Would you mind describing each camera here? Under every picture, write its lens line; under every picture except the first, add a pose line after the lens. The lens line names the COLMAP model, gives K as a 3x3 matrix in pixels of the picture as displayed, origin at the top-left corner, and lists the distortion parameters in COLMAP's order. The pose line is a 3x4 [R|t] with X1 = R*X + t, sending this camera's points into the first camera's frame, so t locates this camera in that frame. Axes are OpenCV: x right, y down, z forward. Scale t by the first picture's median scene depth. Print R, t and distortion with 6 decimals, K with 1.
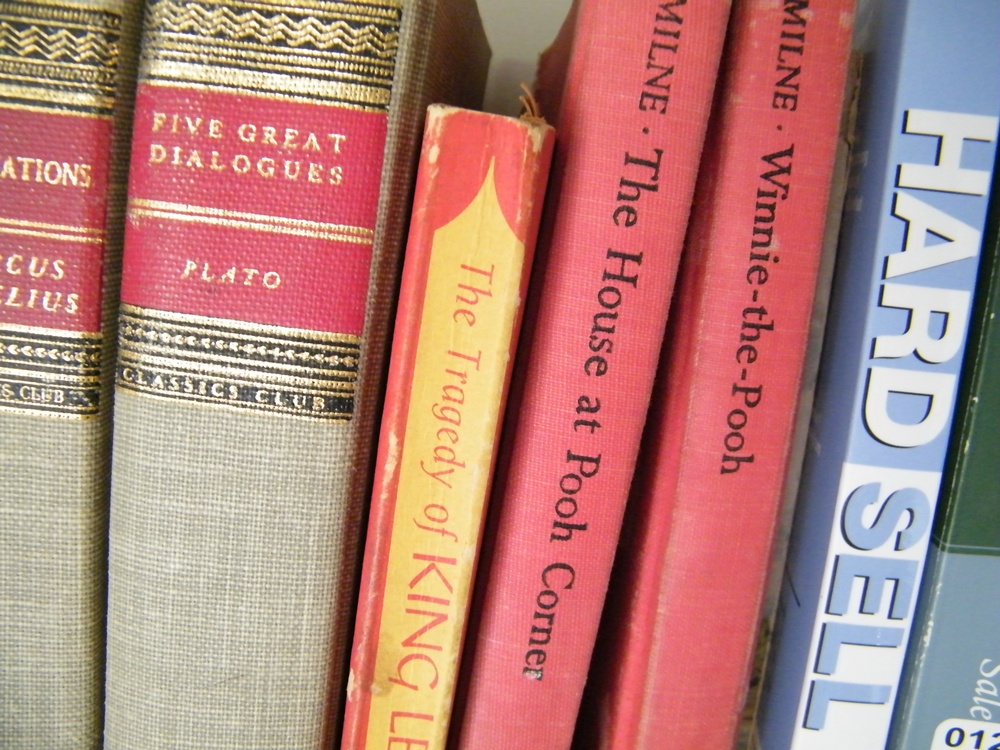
lens RADIAL K [[884.0, 0, 525.7], [0, 884.0, 375.5], [0, 0, 1]] dist [-0.202544, 0.166614]
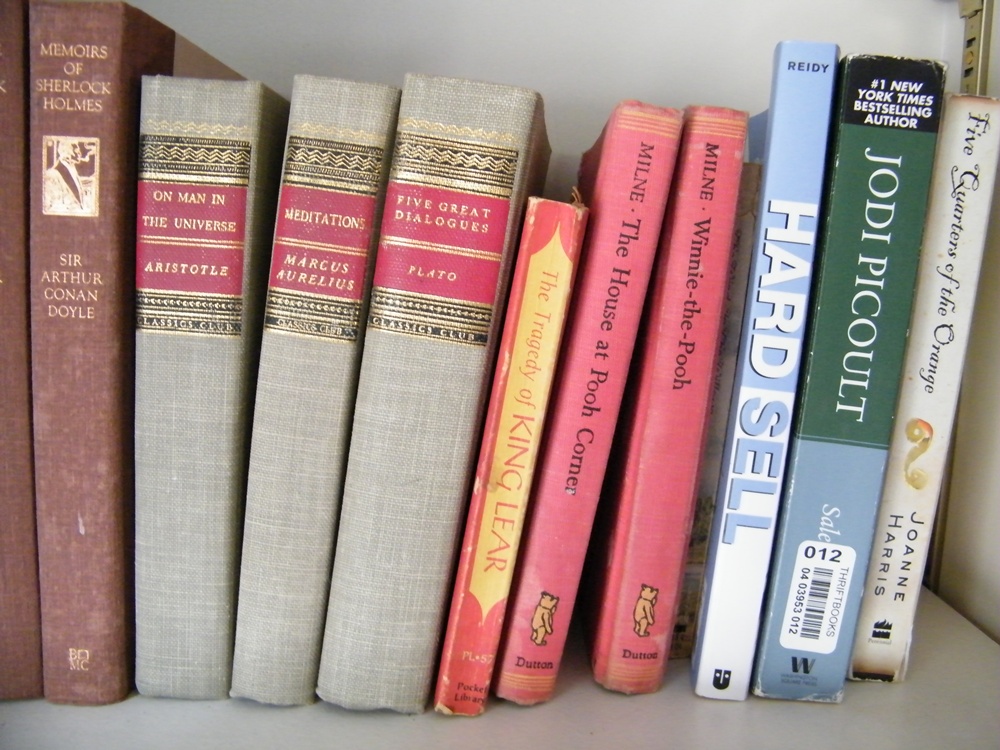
lens RADIAL K [[884.0, 0, 525.7], [0, 884.0, 375.5], [0, 0, 1]] dist [-0.202544, 0.166614]
pose [[0.998613, 0.028406, -0.044334, -0.012190], [-0.030936, 0.997868, -0.057462, 0.231788], [0.042607, 0.058754, 0.997363, -1.040674]]
